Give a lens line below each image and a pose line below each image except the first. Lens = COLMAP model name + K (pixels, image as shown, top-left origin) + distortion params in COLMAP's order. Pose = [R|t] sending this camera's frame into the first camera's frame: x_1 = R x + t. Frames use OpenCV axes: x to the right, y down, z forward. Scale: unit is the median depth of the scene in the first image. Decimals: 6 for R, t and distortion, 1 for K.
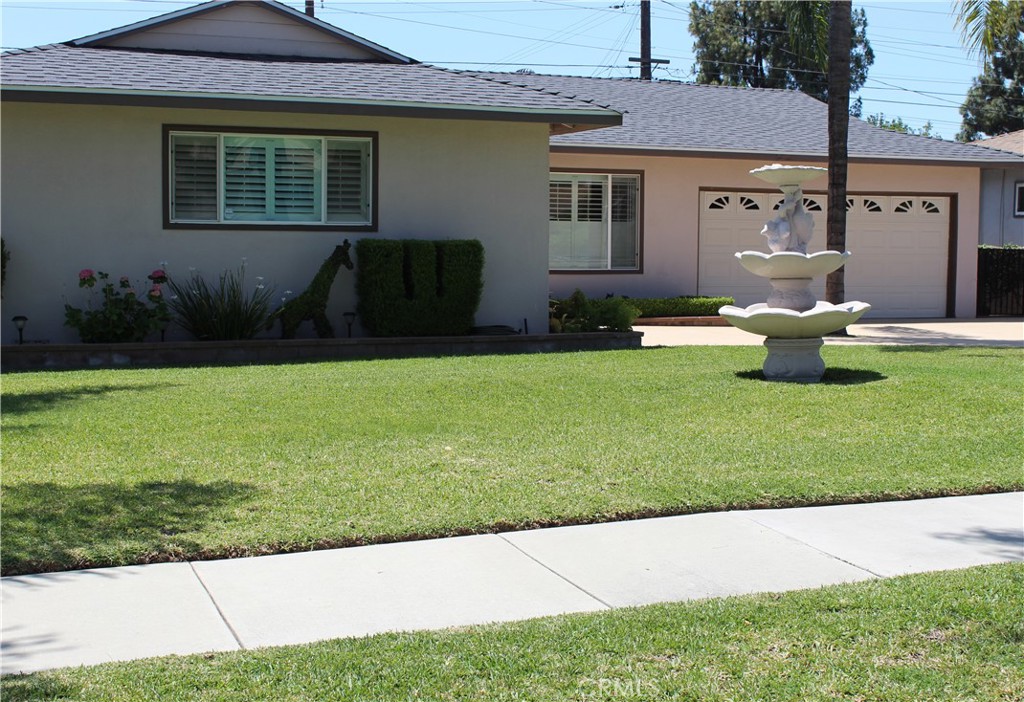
lens RADIAL K [[1538.7, 0, 512.0], [0, 1538.7, 351.0], [0, 0, 1]] dist [-0.032834, 0.048790]
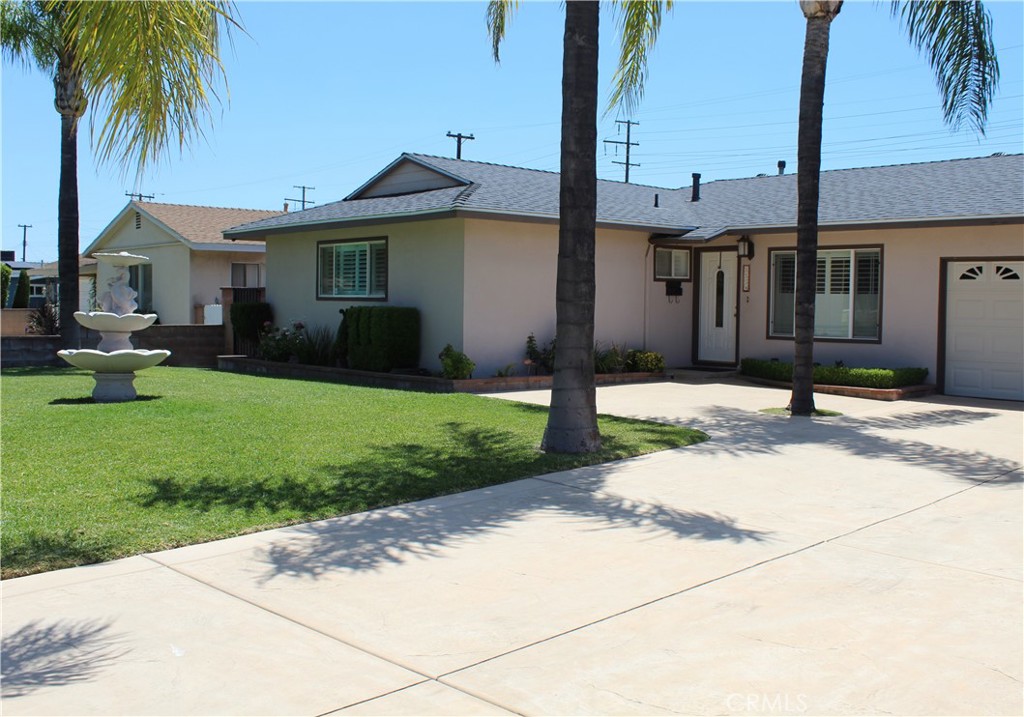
lens RADIAL K [[1020.8, 0, 528.1], [0, 1020.8, 358.5], [0, 0, 1]] dist [-0.112218, 0.023538]
pose [[0.353990, 0.046186, -0.934108, 0.849678], [-0.075780, 0.996912, 0.020574, -0.049091], [0.932174, 0.063504, 0.356397, 0.725501]]
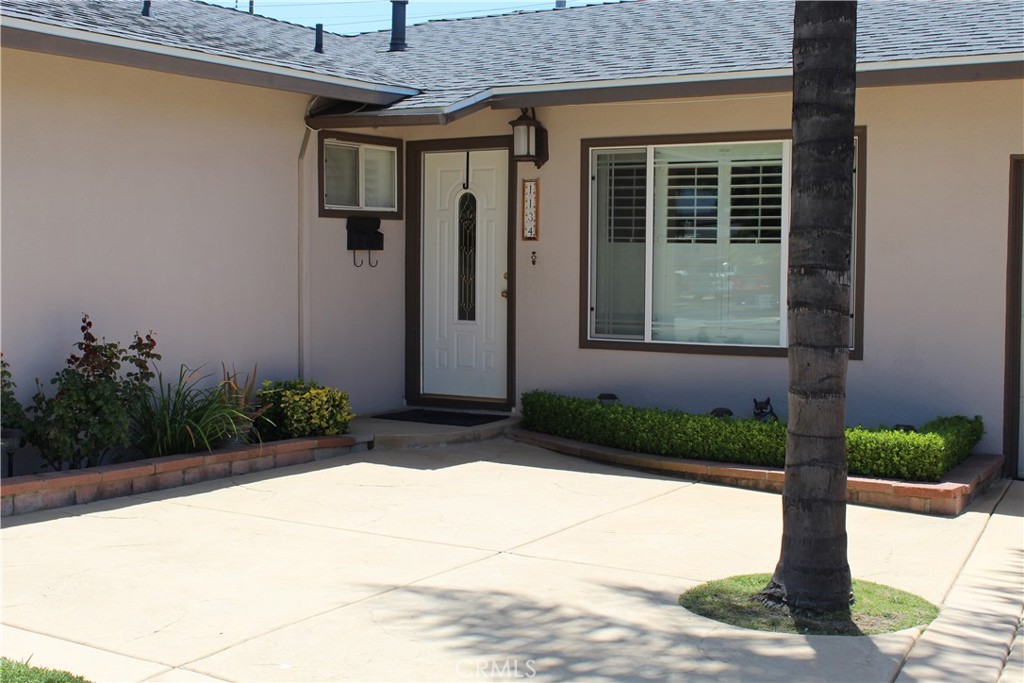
lens RADIAL K [[1387.8, 0, 512.0], [0, 1387.8, 341.5], [0, 0, 1]] dist [-0.094099, 0.015091]
pose [[0.600602, 0.038703, -0.798611, 0.459200], [-0.058215, 0.998293, 0.004599, -0.069203], [0.797426, 0.043729, 0.601830, 0.914831]]
